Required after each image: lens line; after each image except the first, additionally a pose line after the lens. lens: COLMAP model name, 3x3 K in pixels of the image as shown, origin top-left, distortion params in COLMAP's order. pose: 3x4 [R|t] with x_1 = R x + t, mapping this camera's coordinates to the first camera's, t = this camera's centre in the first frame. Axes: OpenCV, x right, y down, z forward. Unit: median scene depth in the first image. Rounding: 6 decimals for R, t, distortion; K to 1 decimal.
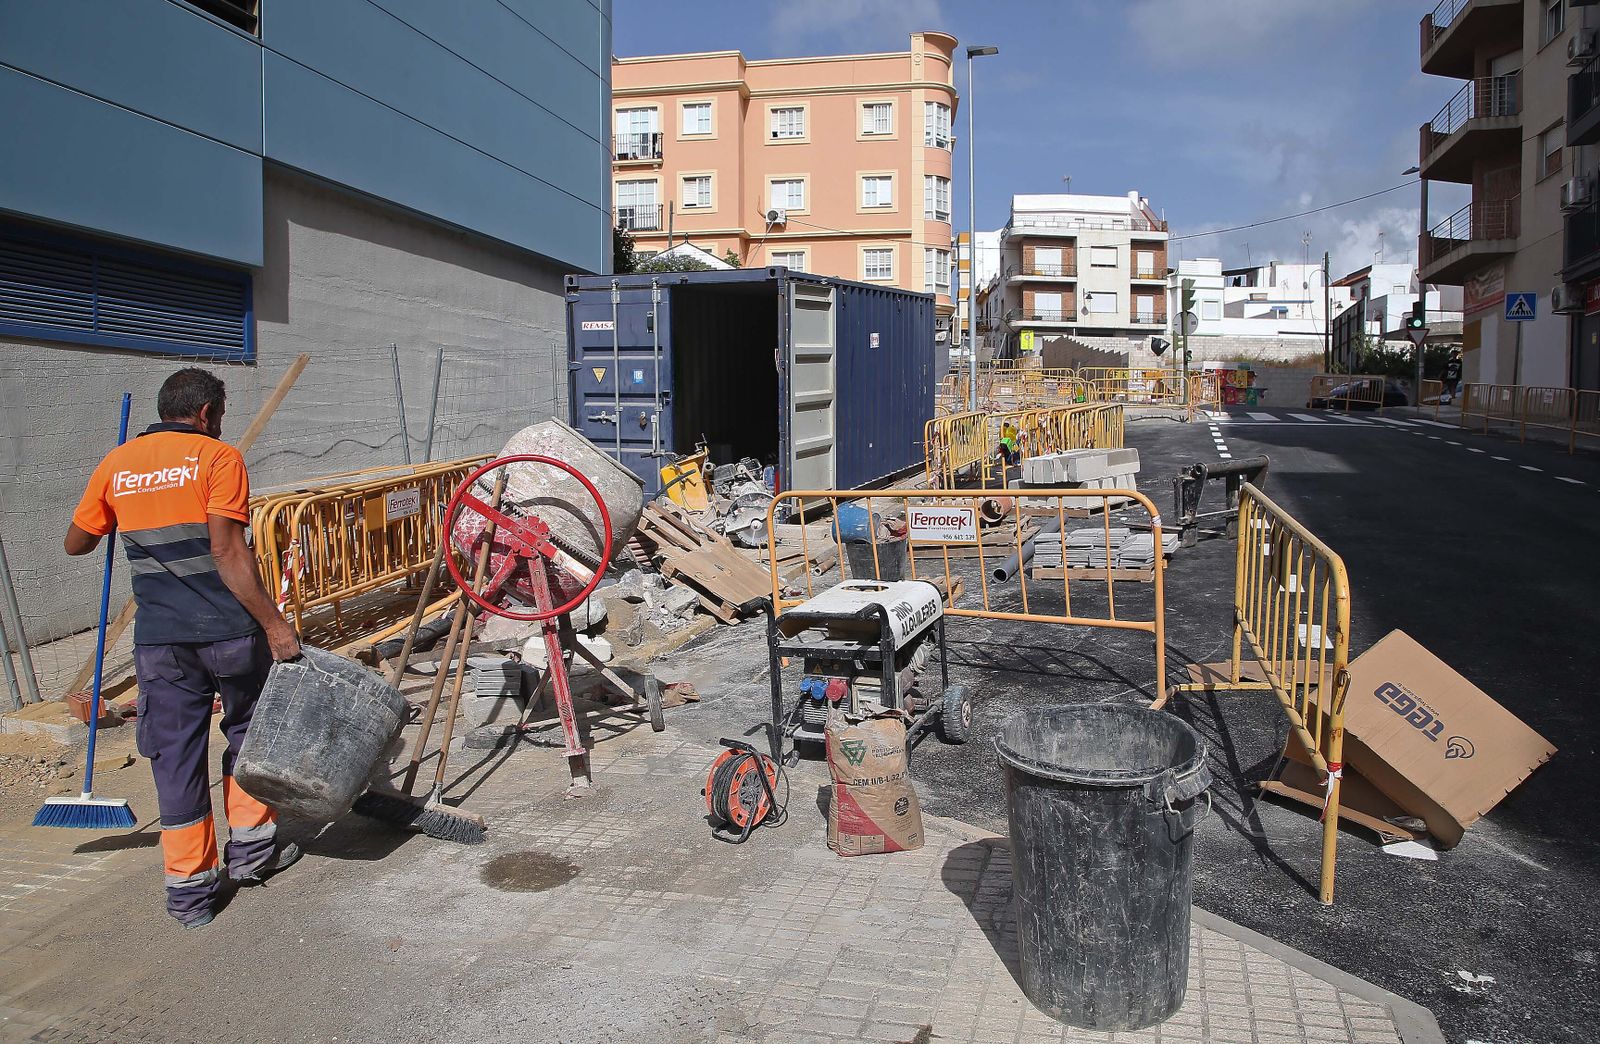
lens RADIAL K [[1148.4, 0, 800.0], [0, 1148.4, 522.0], [0, 0, 1]] dist [-0.052660, 0.001971]
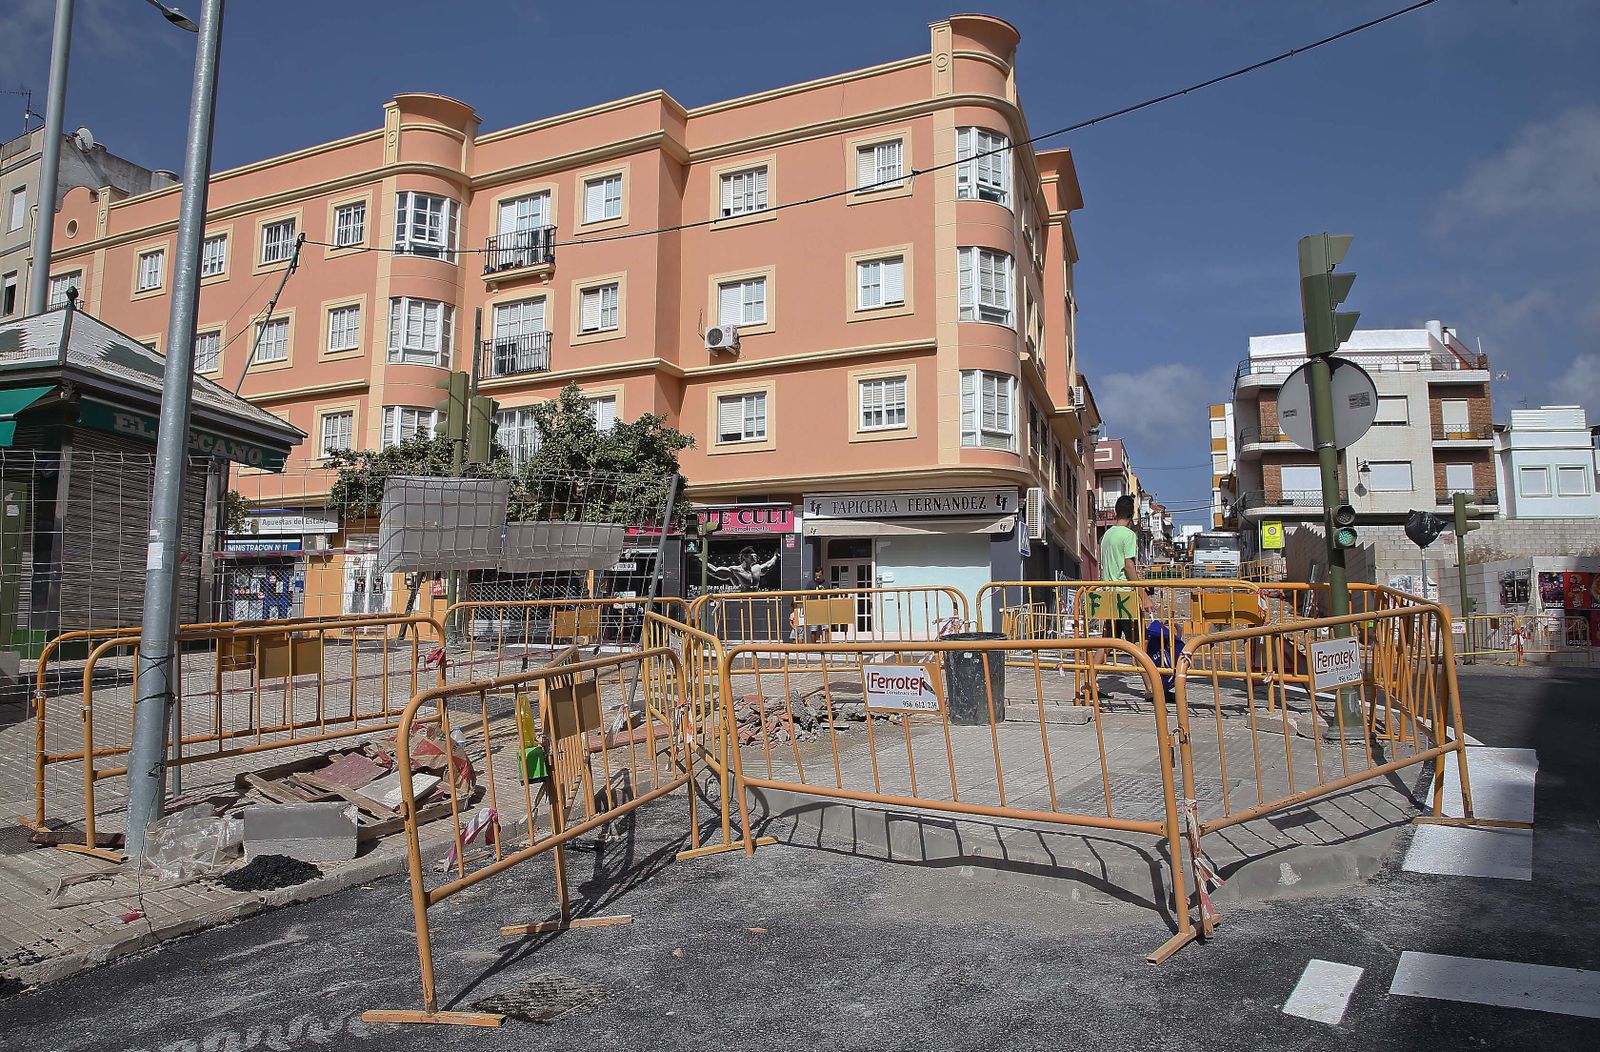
lens RADIAL K [[1195.3, 0, 731.2], [0, 1195.3, 531.5], [0, 0, 1]] dist [-0.052777, 0.011843]
pose [[0.956209, -0.025777, -0.291547, 0.104194], [-0.025278, 0.985119, -0.170003, -0.035139], [0.291591, 0.169928, 0.941328, 0.259514]]
